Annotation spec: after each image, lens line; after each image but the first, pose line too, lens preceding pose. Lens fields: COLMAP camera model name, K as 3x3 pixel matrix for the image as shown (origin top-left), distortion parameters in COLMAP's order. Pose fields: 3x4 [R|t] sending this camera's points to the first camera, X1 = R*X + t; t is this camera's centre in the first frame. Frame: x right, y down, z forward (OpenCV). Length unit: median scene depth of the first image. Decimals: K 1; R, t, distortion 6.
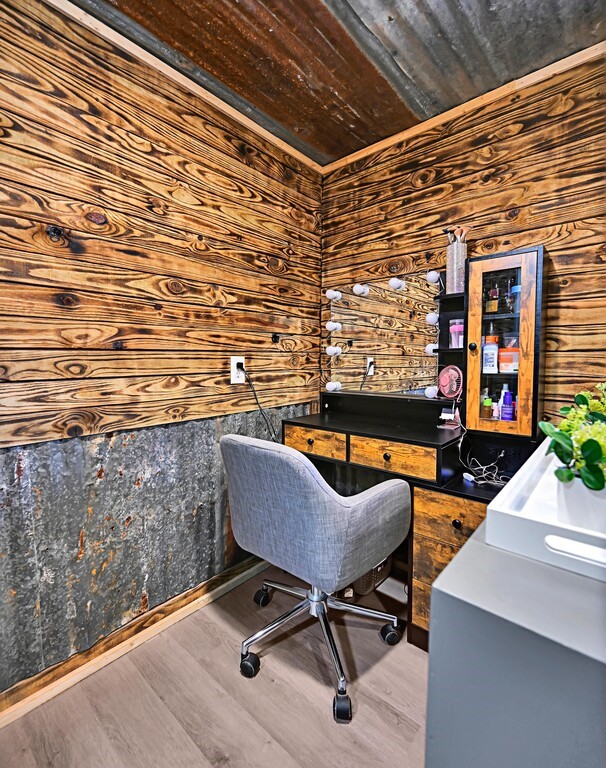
lens RADIAL K [[351.7, 0, 305.9], [0, 351.7, 383.6], [0, 0, 1]] dist [-0.000932, -0.001061]
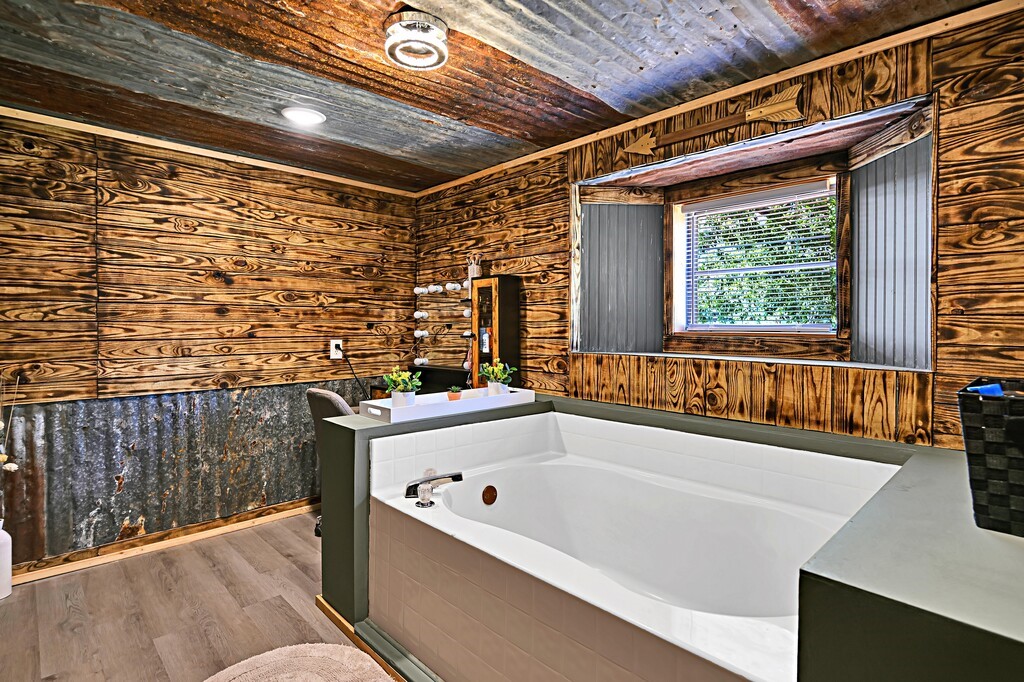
lens RADIAL K [[494.6, 0, 508.9], [0, 494.6, 334.1], [0, 0, 1]] dist [-0.000417, 0.000317]
pose [[0.996774, -0.000431, -0.080263, 0.810292], [-0.004268, 0.998287, -0.058357, 0.016799], [0.080151, 0.058511, 0.995064, -1.147444]]
